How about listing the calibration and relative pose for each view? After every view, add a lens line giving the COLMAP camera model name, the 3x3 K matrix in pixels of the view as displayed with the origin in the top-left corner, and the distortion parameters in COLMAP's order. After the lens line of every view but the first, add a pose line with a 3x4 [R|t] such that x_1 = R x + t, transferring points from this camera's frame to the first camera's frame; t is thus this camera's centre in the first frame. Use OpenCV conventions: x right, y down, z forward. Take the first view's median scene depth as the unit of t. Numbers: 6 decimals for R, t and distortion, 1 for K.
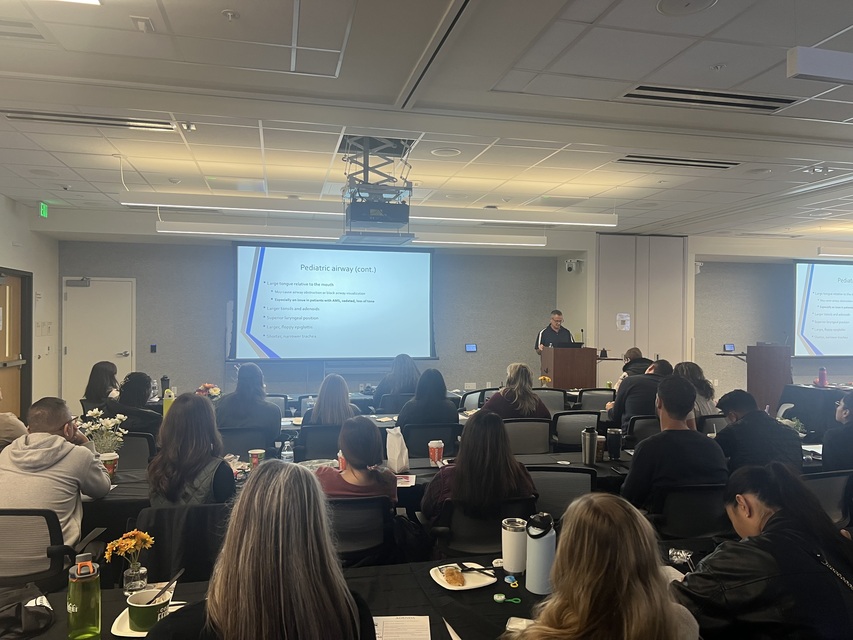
lens RADIAL K [[638.6, 0, 423.9], [0, 638.6, 345.0], [0, 0, 1]] dist [0.046561, -0.043932]
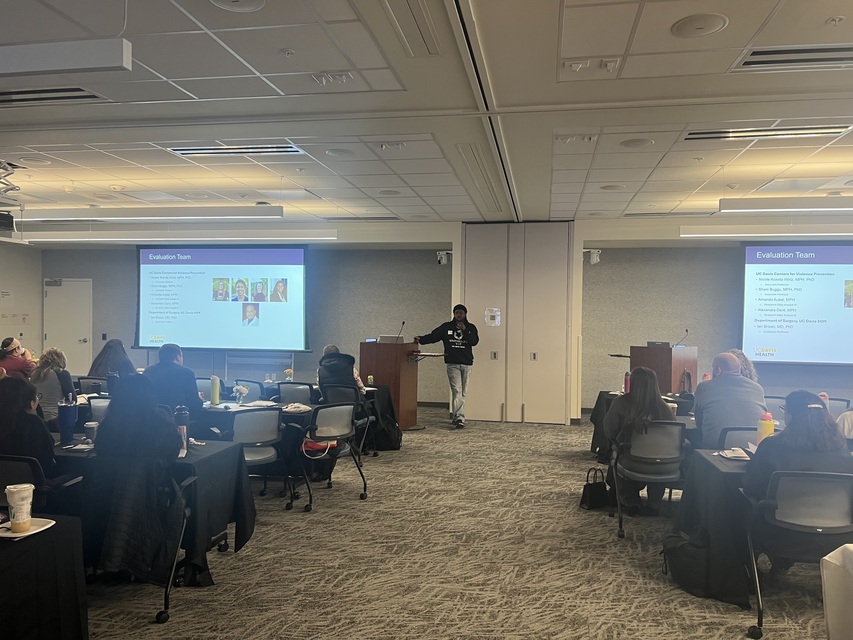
lens RADIAL K [[638.6, 0, 432.5], [0, 638.6, 324.5], [0, 0, 1]] dist [0.046561, -0.043932]
pose [[0.921181, 0.010630, -0.388990, 0.849213], [-0.022270, 0.999429, -0.025426, 0.000600], [0.388497, 0.032085, 0.920891, 0.173947]]
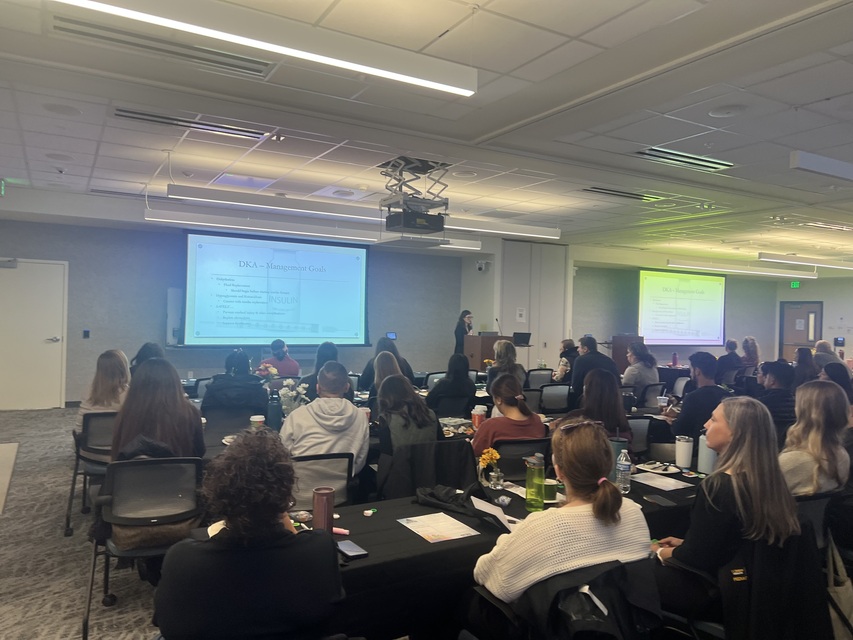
lens RADIAL K [[638.6, 0, 421.4], [0, 638.6, 328.8], [0, 0, 1]] dist [0.046561, -0.043932]
pose [[0.957783, 0.010811, 0.287288, -0.296599], [-0.007512, 0.999893, -0.012583, 0.008544], [-0.287394, 0.009894, 0.957761, -0.111153]]
